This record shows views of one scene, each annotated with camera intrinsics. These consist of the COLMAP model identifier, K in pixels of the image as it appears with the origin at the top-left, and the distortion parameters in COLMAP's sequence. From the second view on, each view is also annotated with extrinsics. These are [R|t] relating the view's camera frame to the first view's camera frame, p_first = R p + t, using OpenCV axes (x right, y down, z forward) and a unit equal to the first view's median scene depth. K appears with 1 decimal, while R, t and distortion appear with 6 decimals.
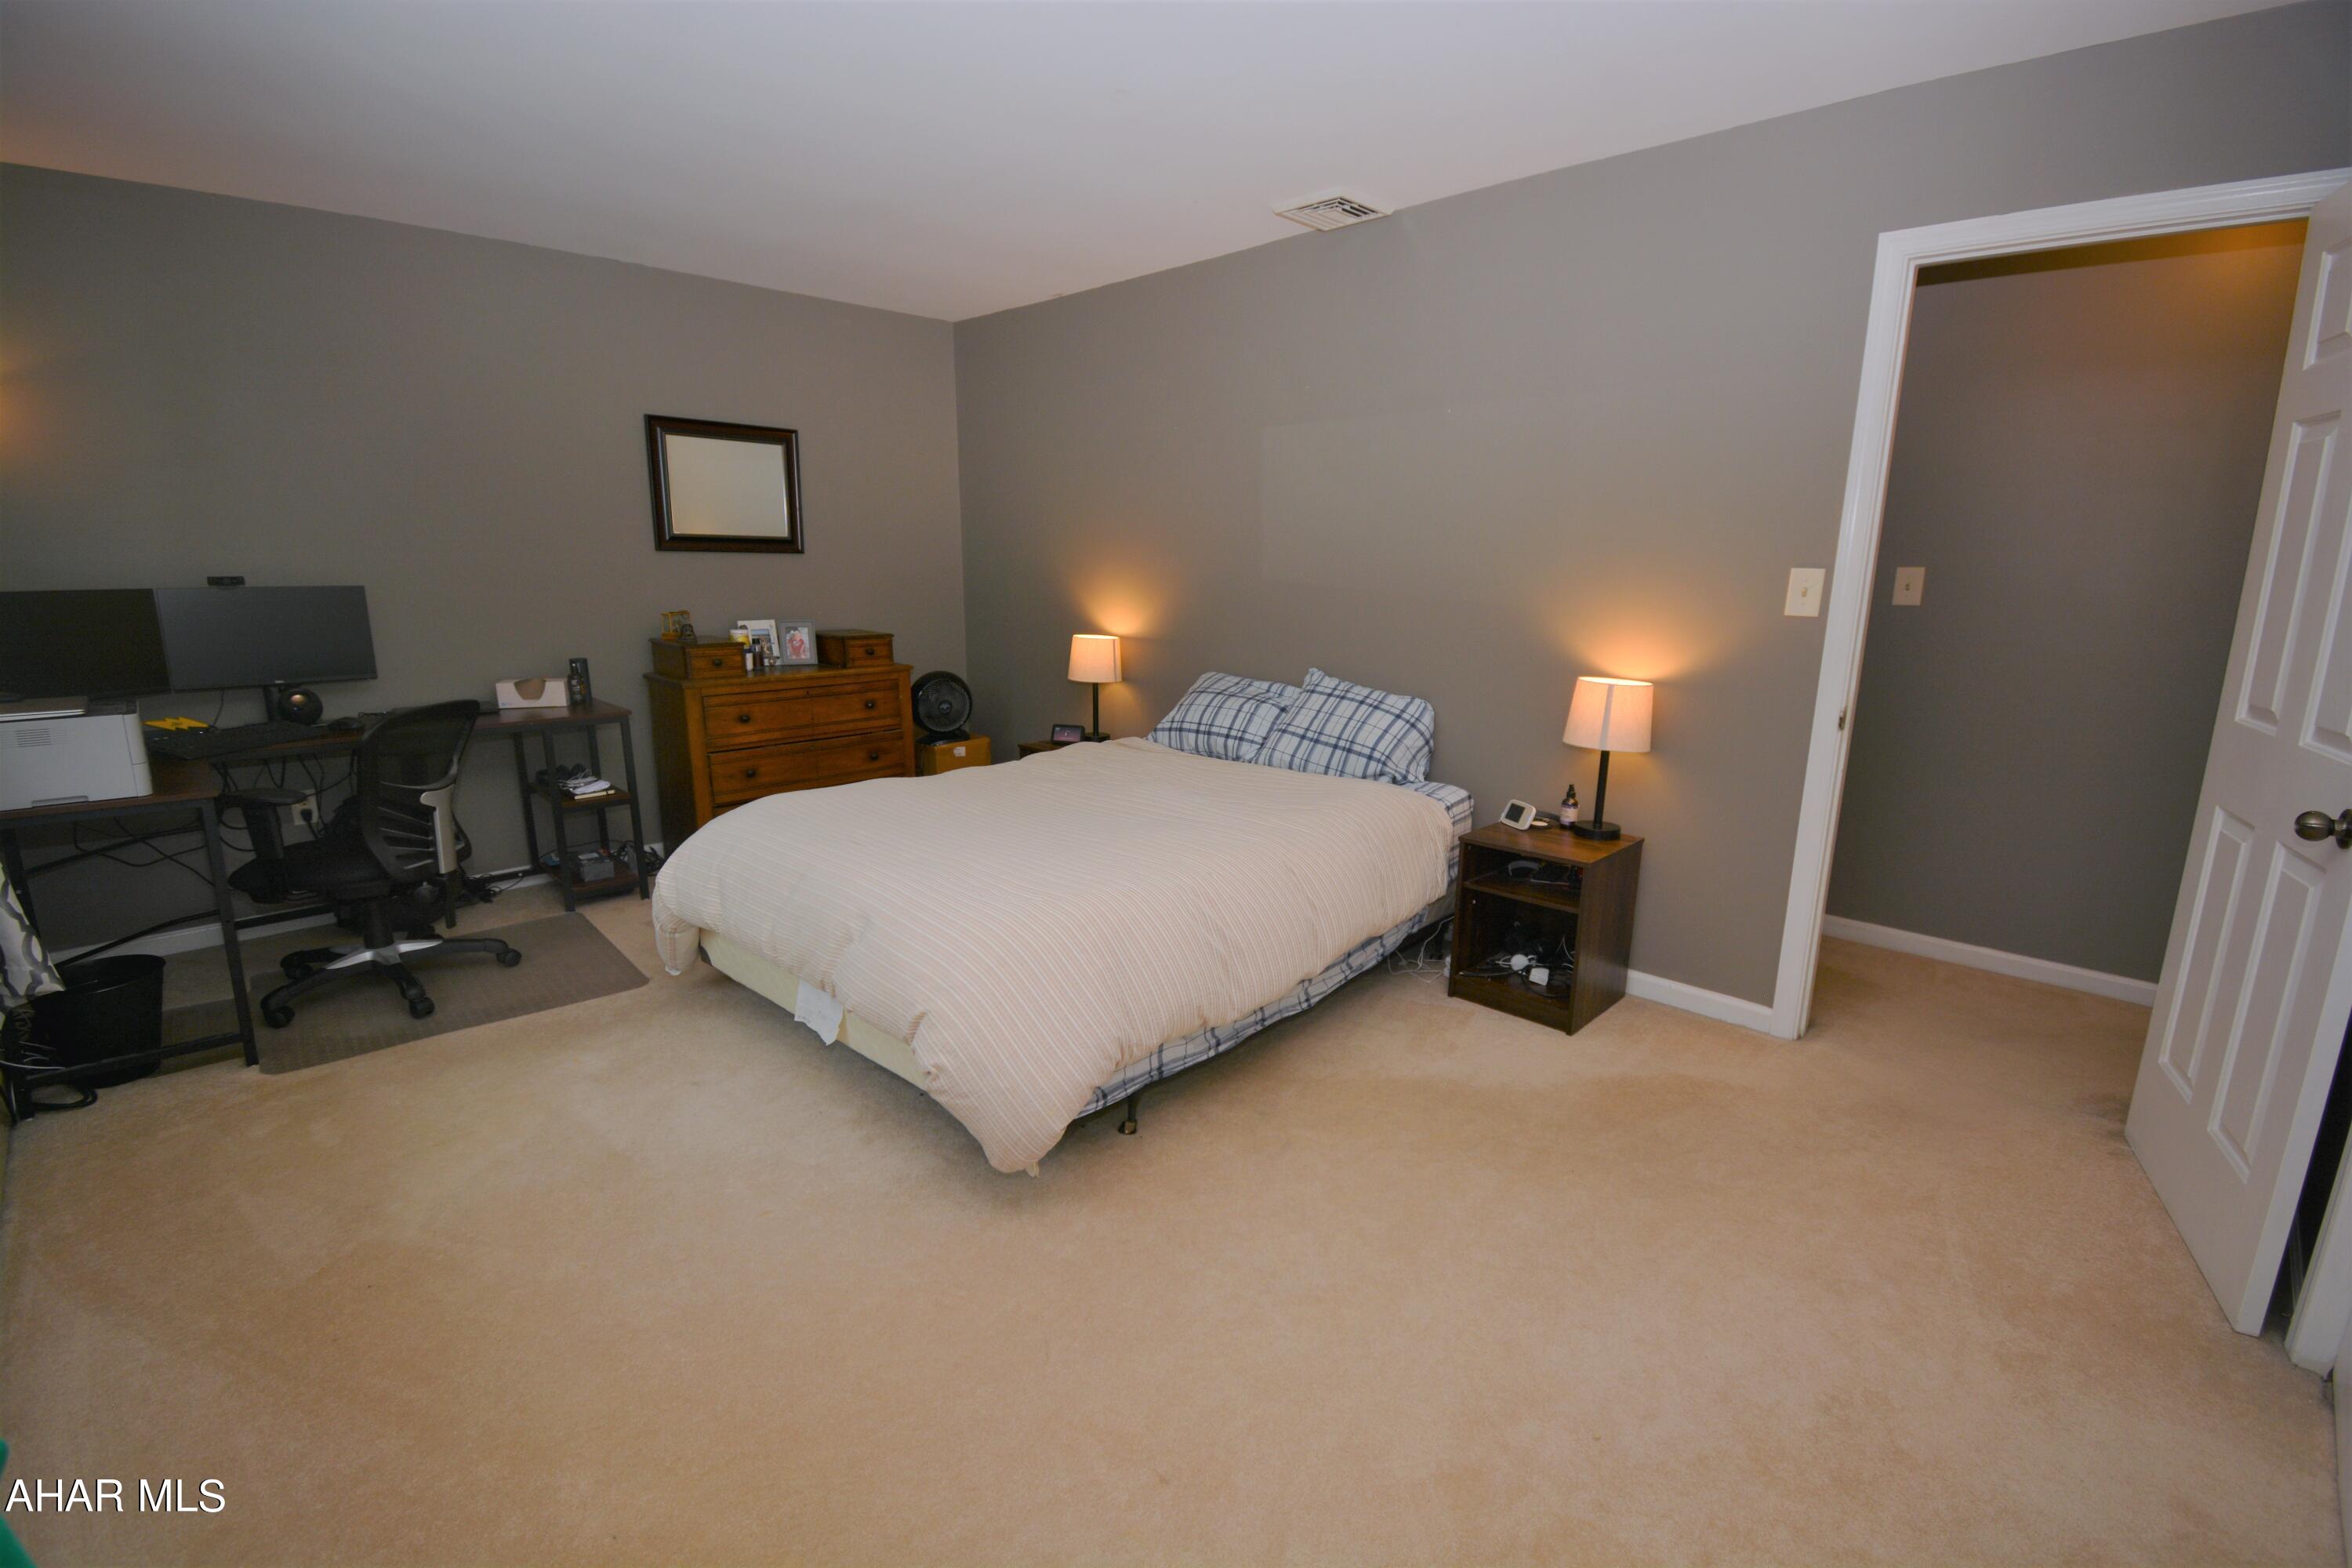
lens RADIAL K [[1052.5, 0, 1185.1], [0, 1052.5, 785.3], [0, 0, 1]] dist [-0.002892, -0.006150]
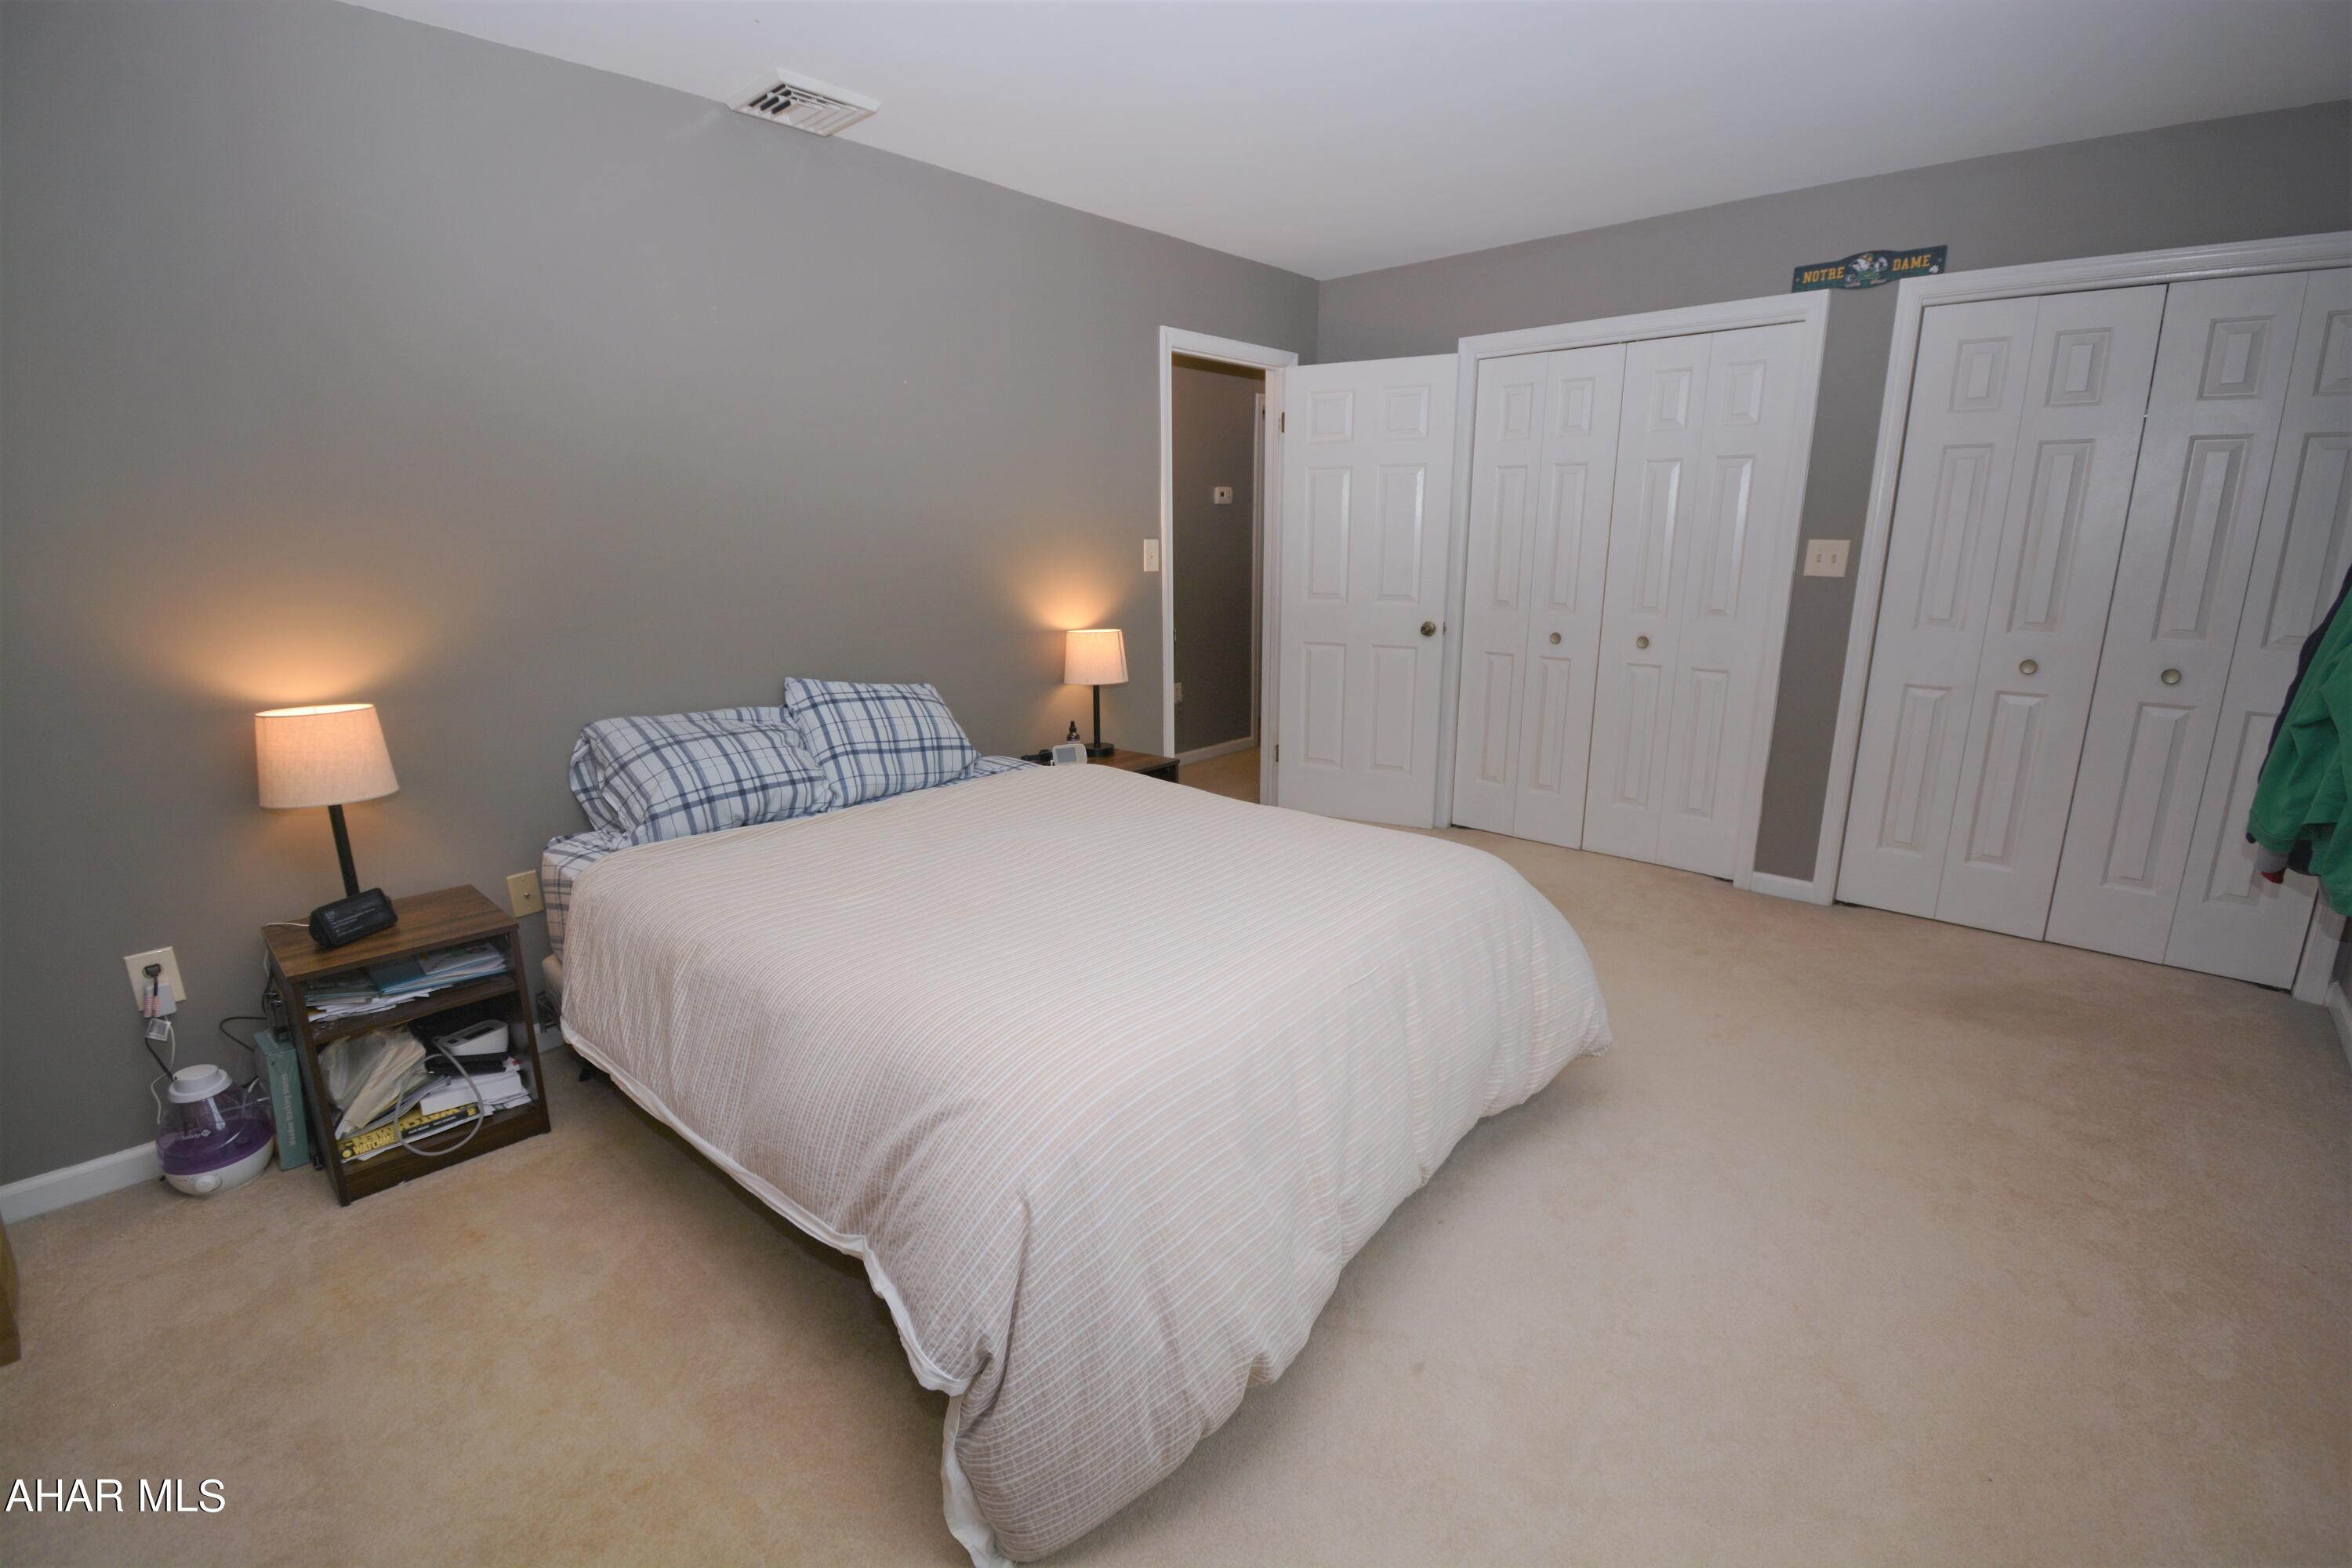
lens RADIAL K [[1052.5, 0, 1170.5], [0, 1052.5, 767.8], [0, 0, 1]] dist [-0.002892, -0.006150]
pose [[0.001142, -0.238675, 0.971099, -0.799407], [0.218749, 0.947640, 0.232652, -0.200550], [-0.975781, 0.212161, 0.053292, 0.798665]]
